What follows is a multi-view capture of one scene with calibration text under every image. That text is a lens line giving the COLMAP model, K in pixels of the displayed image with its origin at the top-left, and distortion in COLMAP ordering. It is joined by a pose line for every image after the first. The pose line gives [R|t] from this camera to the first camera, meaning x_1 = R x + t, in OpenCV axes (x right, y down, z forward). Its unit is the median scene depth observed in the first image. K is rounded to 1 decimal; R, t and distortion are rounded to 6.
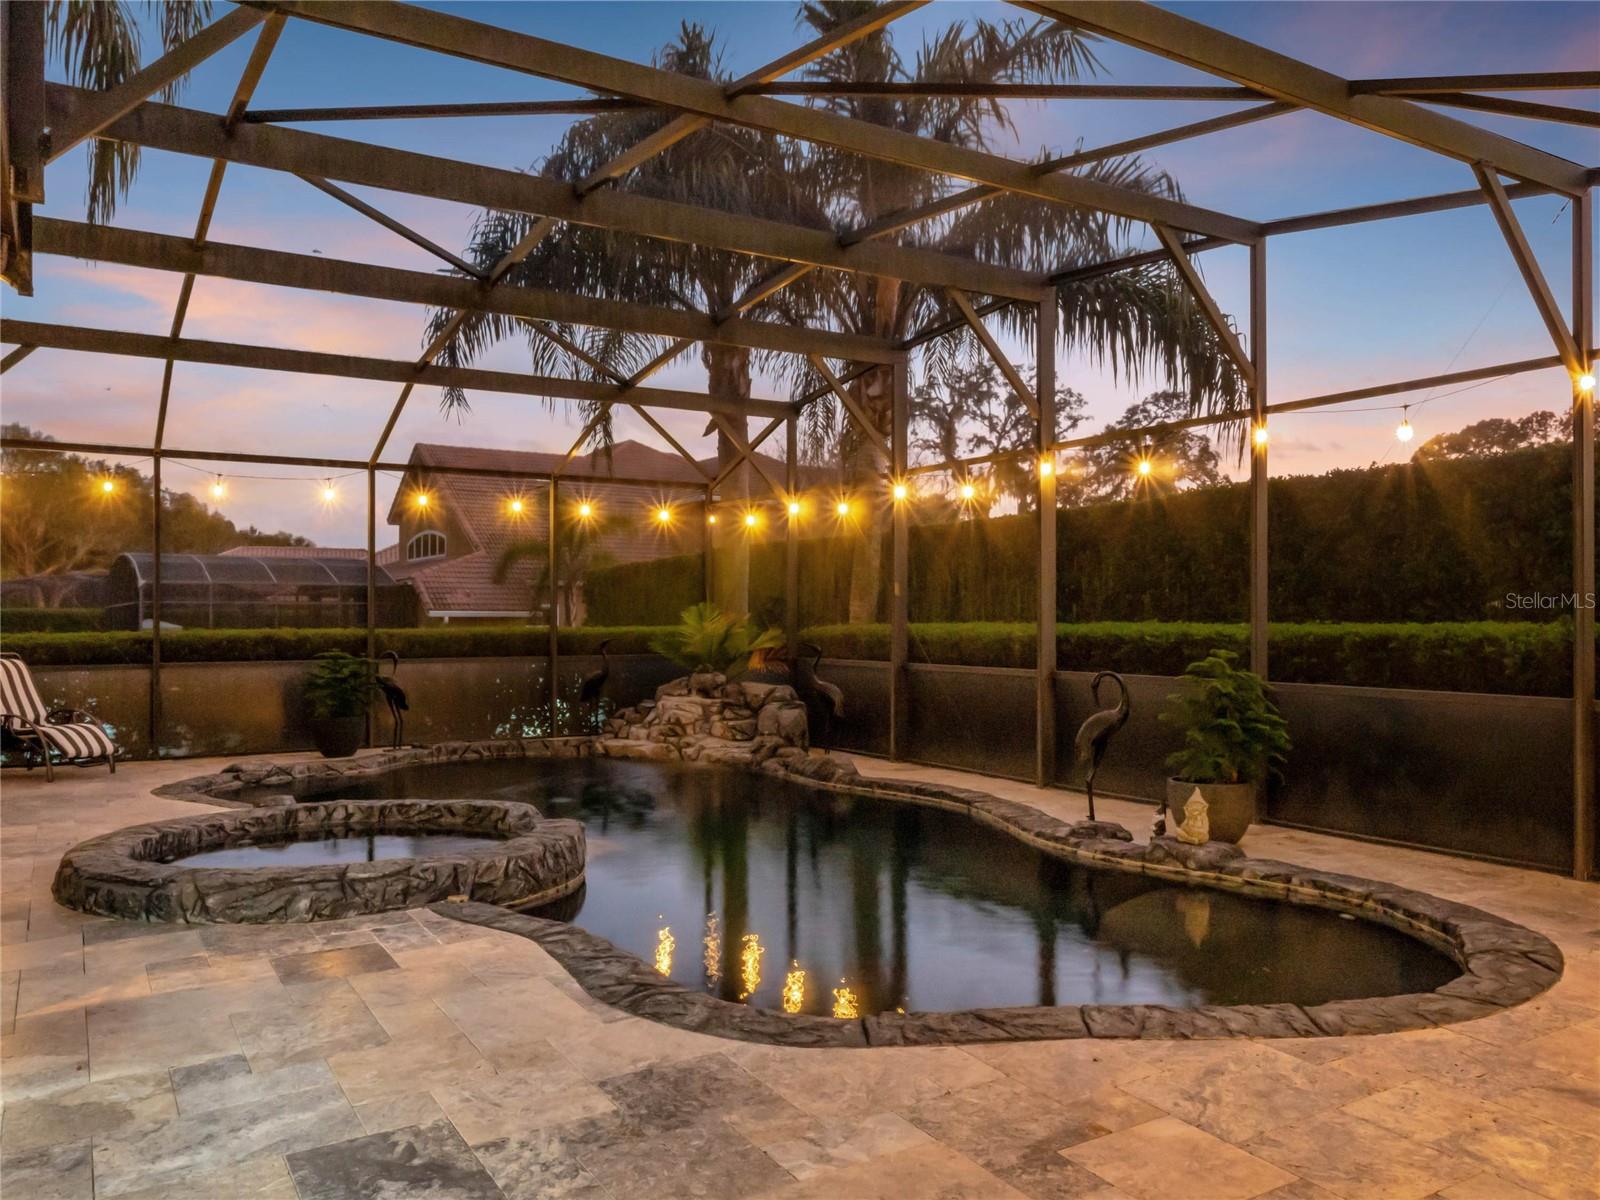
lens RADIAL K [[1201.5, 0, 800.0], [0, 1201.5, 600.0], [0, 0, 1]] dist [-0.000546, 0.000351]
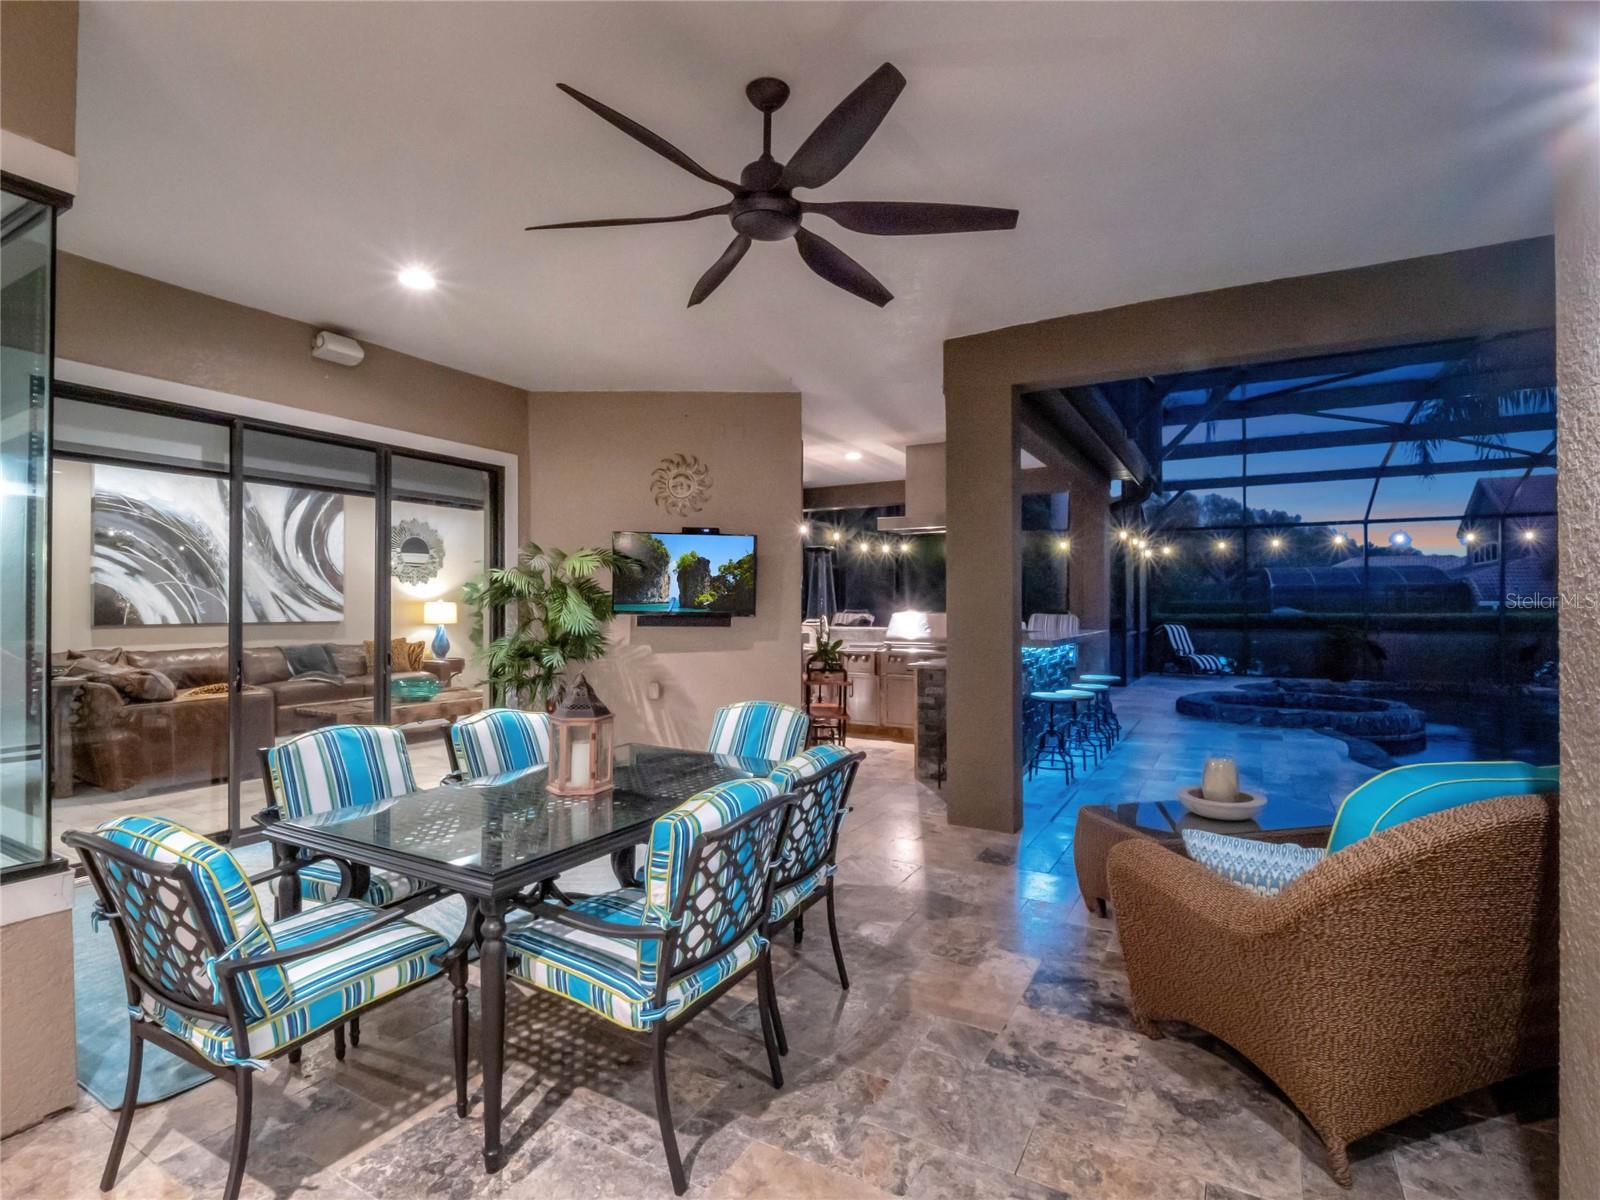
lens RADIAL K [[791.7, 0, 800.0], [0, 791.7, 600.0], [0, 0, 1]] dist [0.000812, 0.000191]
pose [[0.480121, -0.005396, -0.877186, 0.280952], [0.012514, 0.999921, 0.000698, -0.007281], [0.877113, -0.011312, 0.480151, -0.311893]]
